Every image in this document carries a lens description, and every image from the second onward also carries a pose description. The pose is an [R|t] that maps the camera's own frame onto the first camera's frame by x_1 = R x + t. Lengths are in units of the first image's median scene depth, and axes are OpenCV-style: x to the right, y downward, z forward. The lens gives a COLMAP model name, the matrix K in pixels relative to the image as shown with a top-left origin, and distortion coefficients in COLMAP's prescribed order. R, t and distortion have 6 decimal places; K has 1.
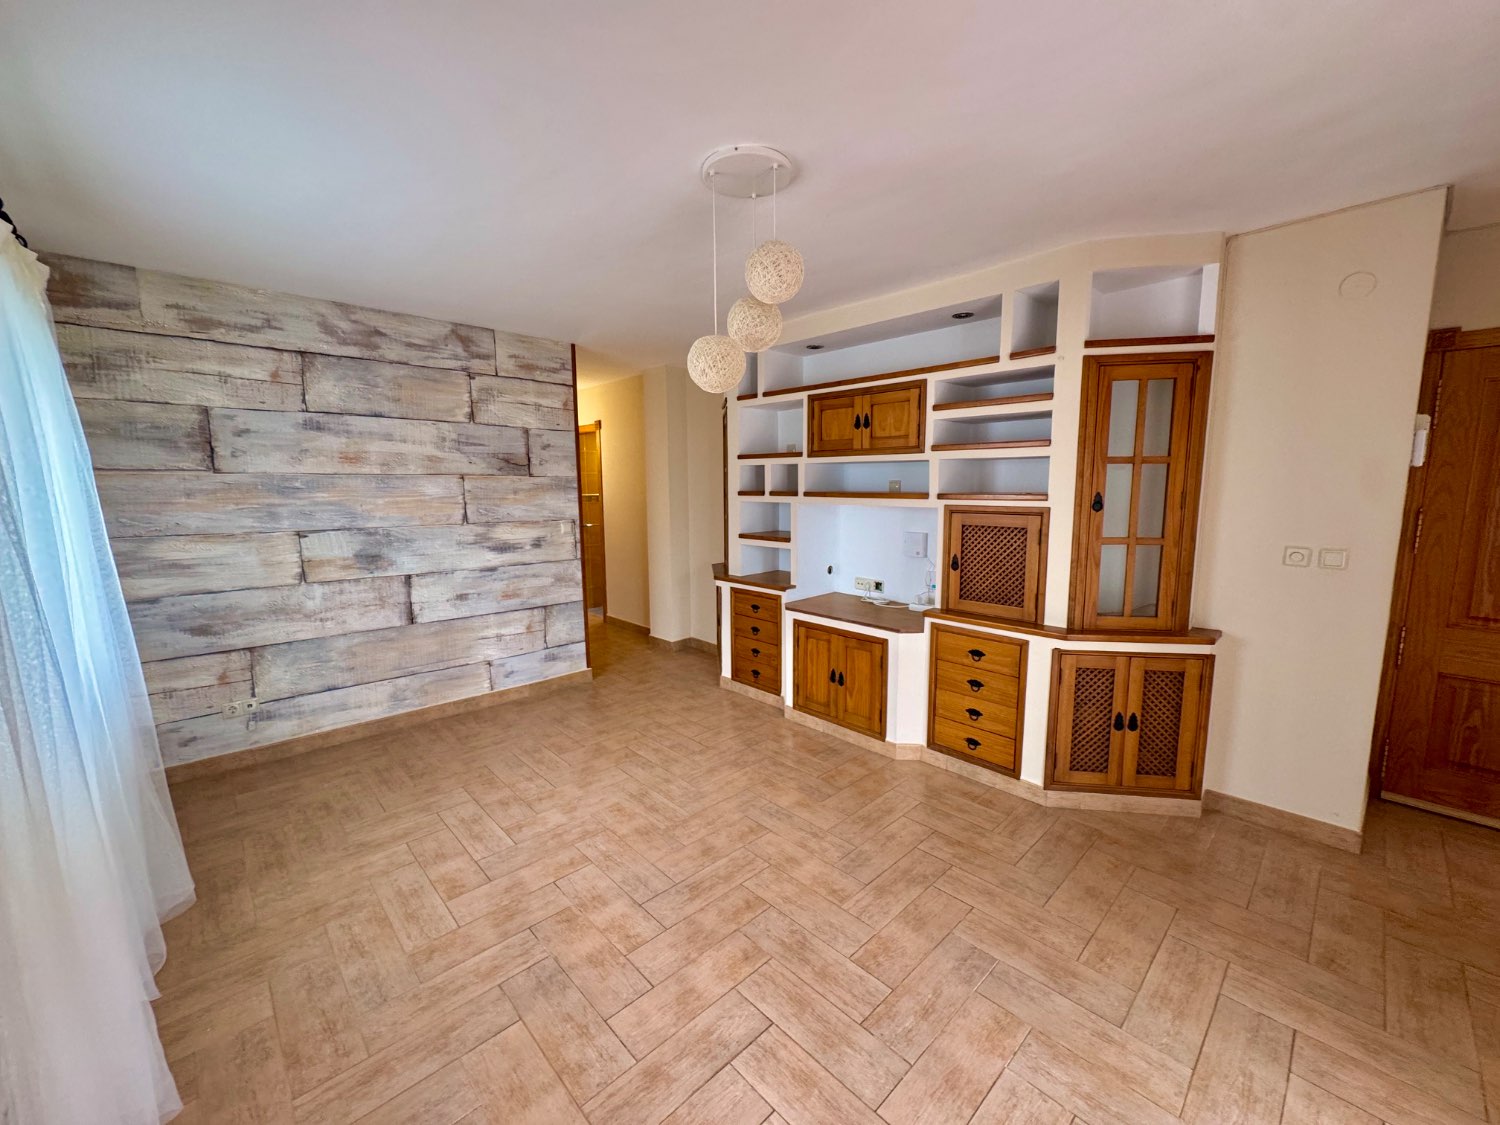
lens RADIAL K [[597.4, 0, 751.3], [0, 597.4, 563.0], [0, 0, 1]] dist [-0.002590, 0.000089]
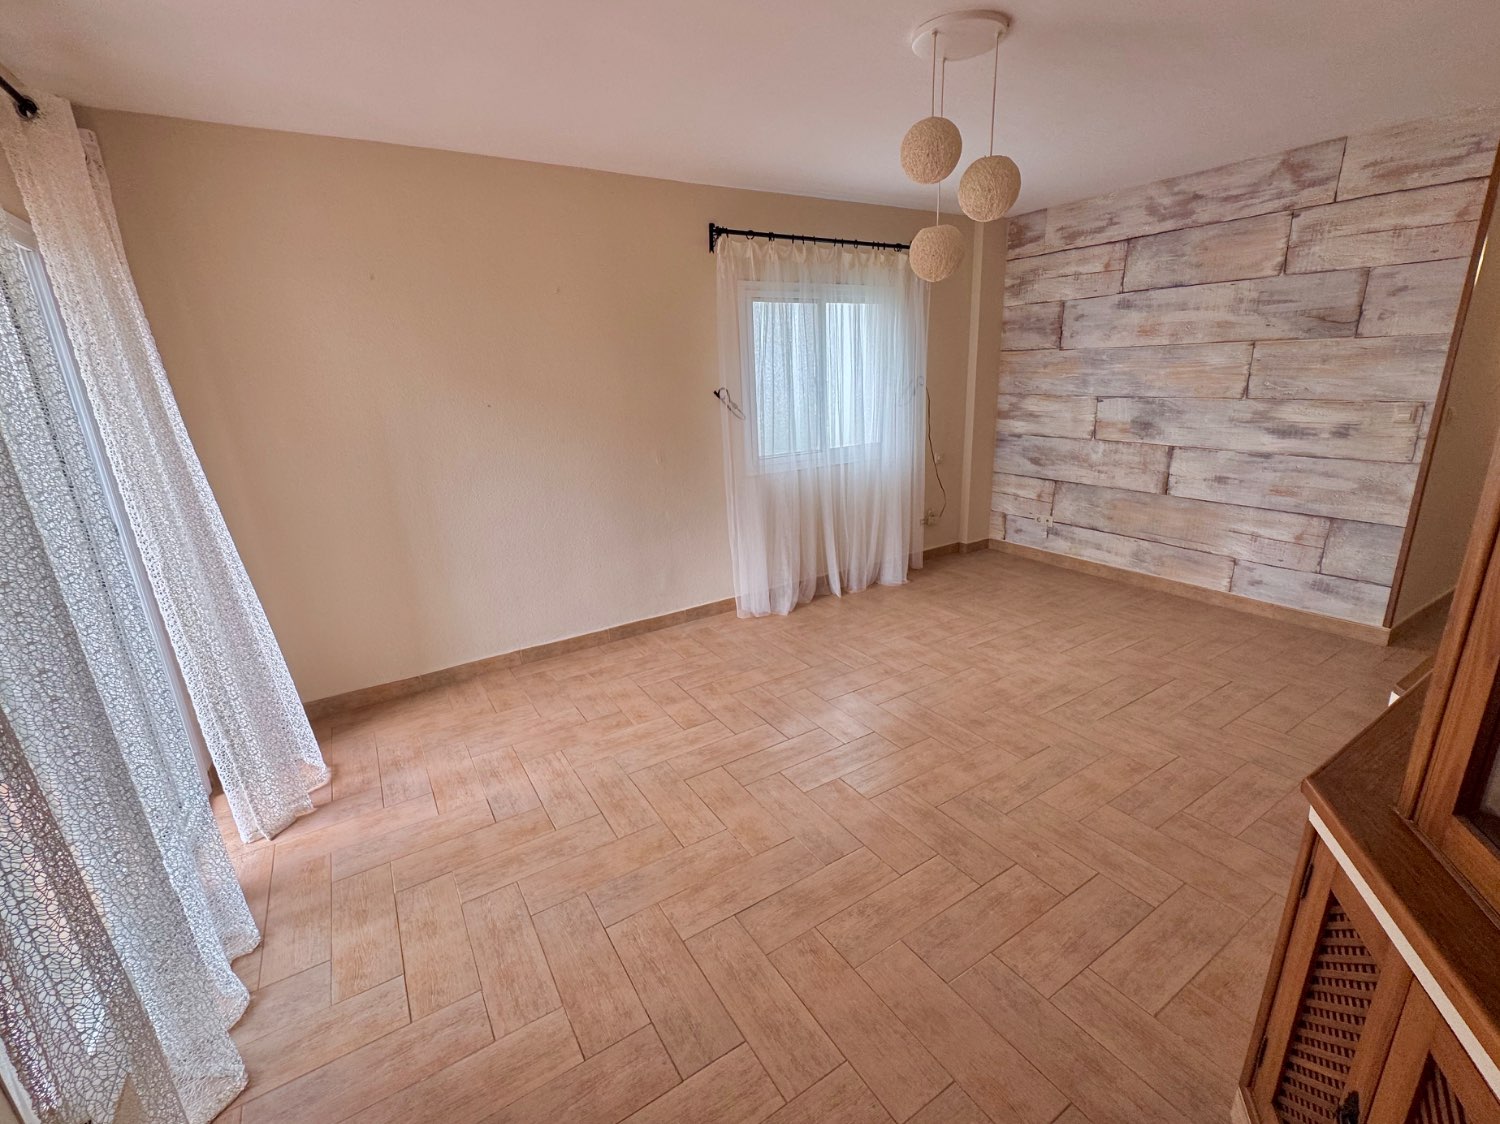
lens RADIAL K [[650.8, 0, 750.0], [0, 650.8, 562.0], [0, 0, 1]] dist [-0.003023, -0.000457]
pose [[-0.197082, 0.290335, -0.936410, 0.700186], [-0.086948, 0.946204, 0.311671, -0.079650], [0.976524, 0.142844, -0.161236, 0.520849]]
